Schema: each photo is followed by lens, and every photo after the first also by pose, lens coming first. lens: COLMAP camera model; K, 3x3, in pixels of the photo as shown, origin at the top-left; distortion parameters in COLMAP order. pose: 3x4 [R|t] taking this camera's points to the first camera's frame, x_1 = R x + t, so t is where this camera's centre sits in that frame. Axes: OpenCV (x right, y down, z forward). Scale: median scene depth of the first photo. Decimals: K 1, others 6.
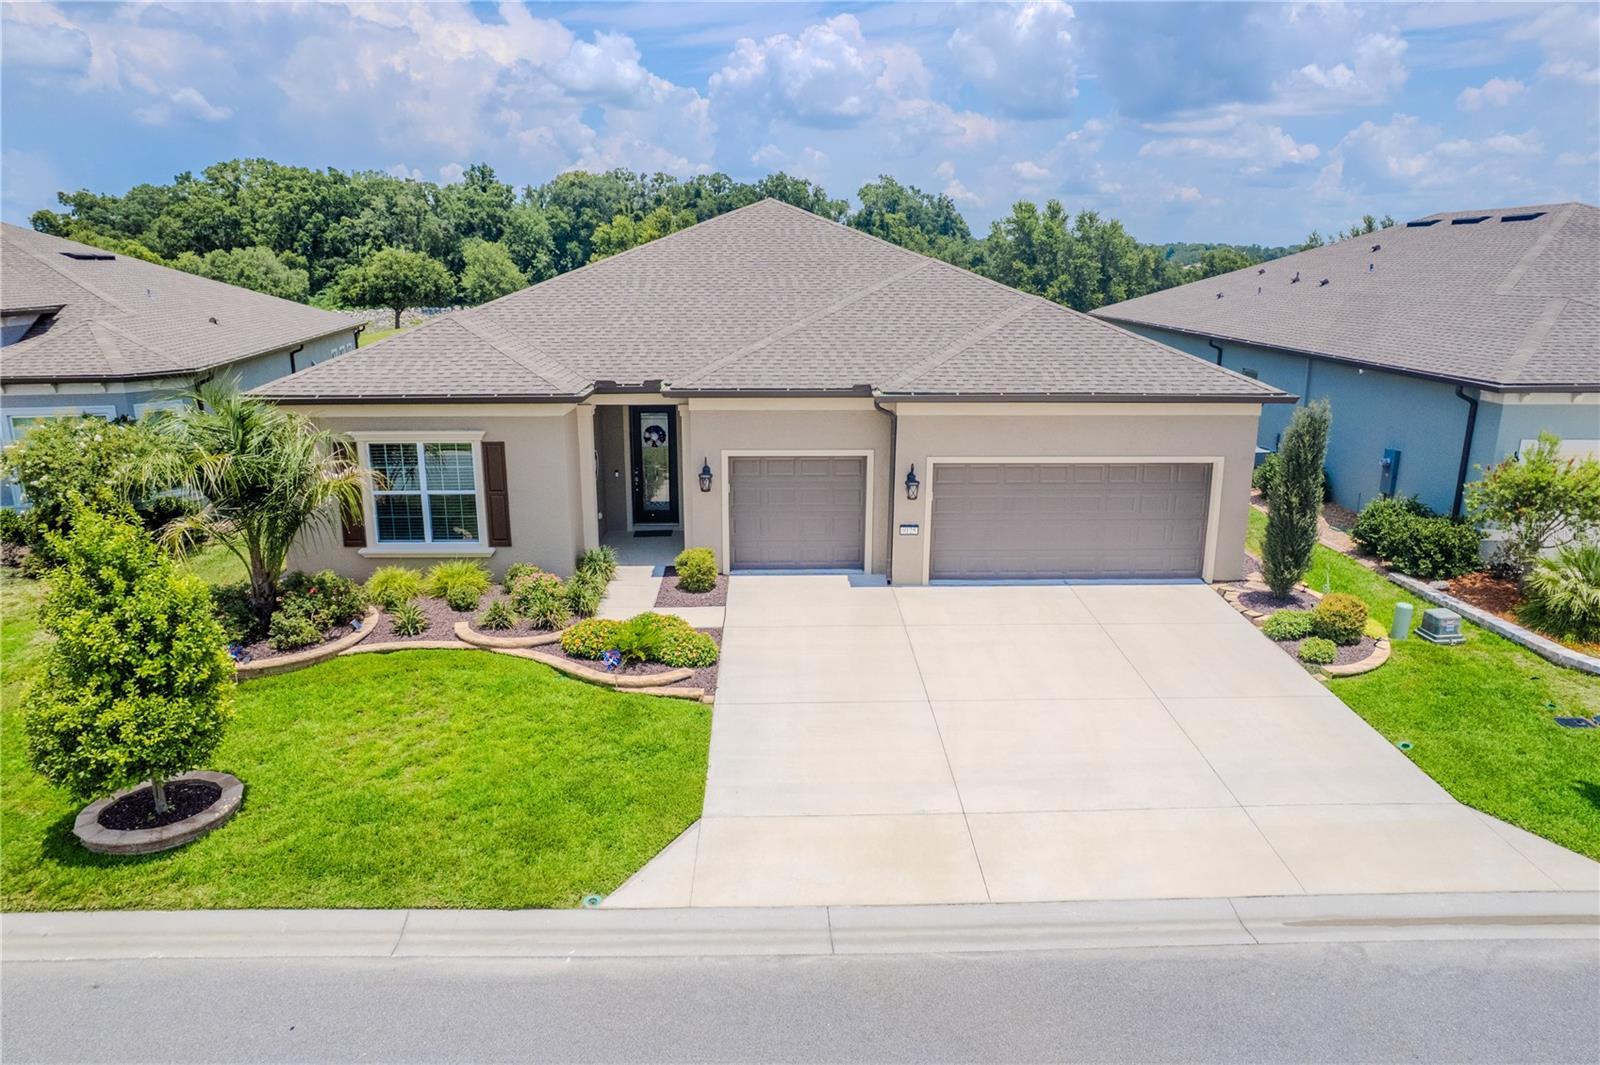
lens RADIAL K [[1033.4, 0, 800.0], [0, 1033.4, 532.5], [0, 0, 1]] dist [-0.086501, 0.083721]
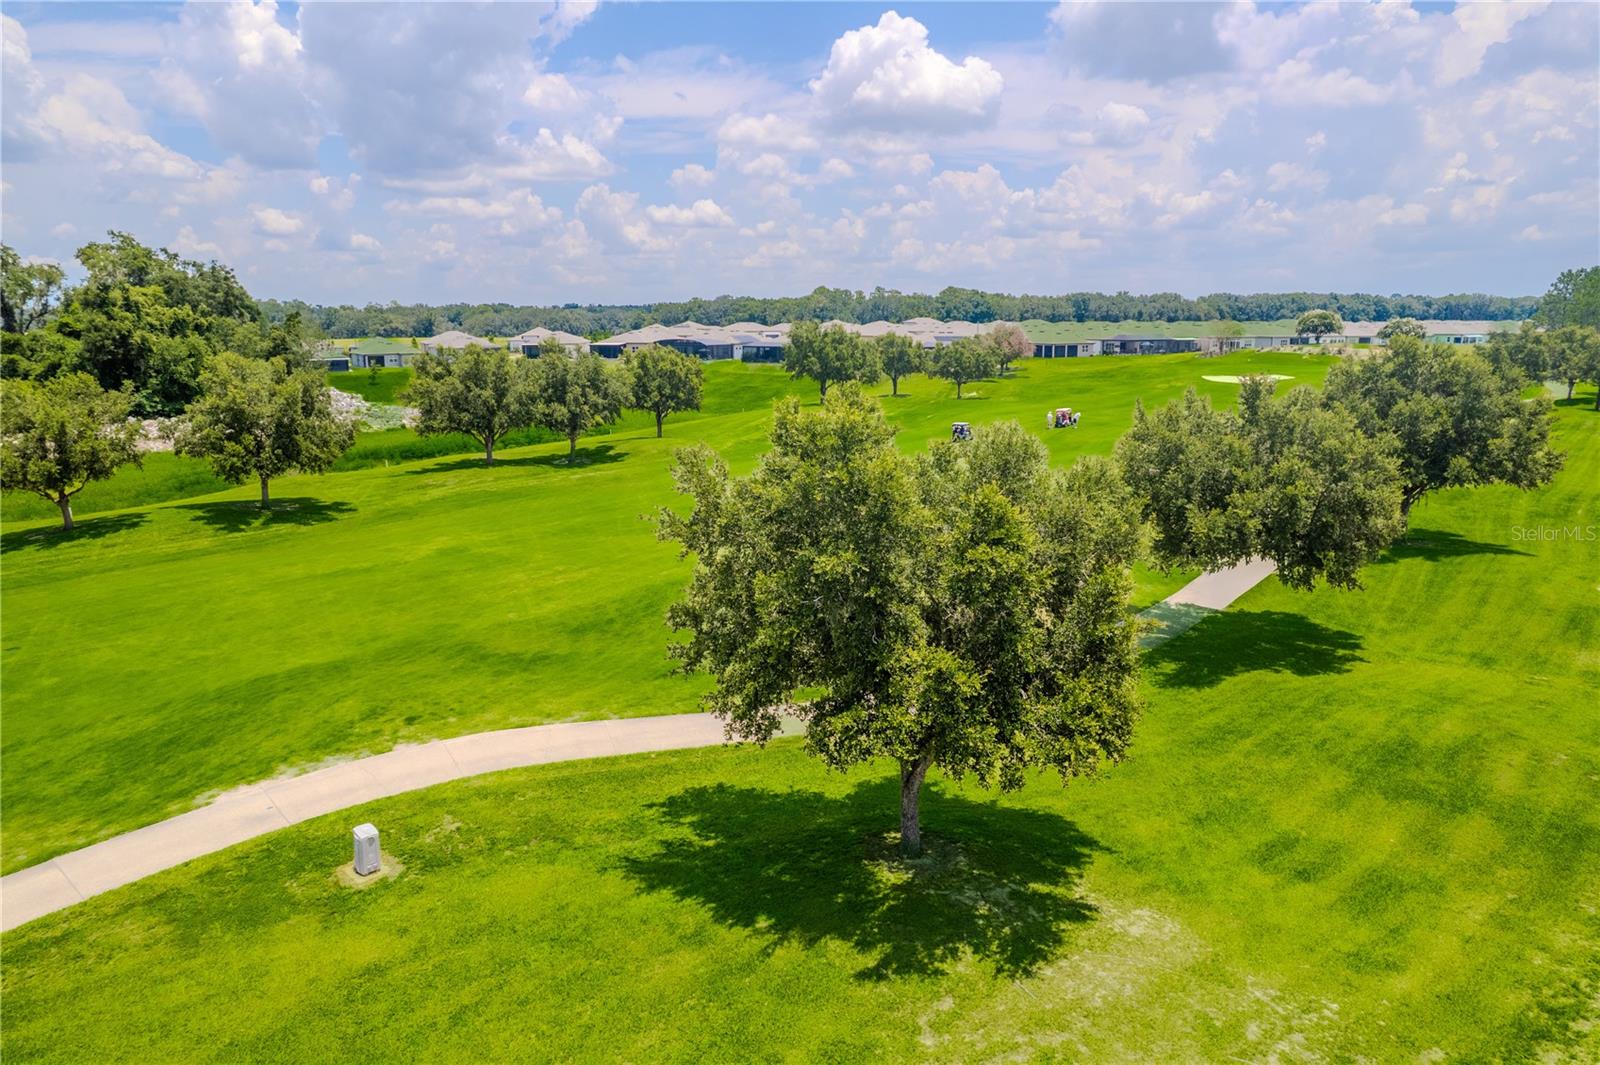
lens RADIAL K [[1033.4, 0, 800.0], [0, 1033.4, 532.5], [0, 0, 1]] dist [-0.086501, 0.083721]
pose [[0.787046, -0.129943, 0.603053, 0.058919], [0.161985, 0.986792, 0.001222, -0.856057], [-0.595247, 0.096724, 0.797700, 2.258327]]
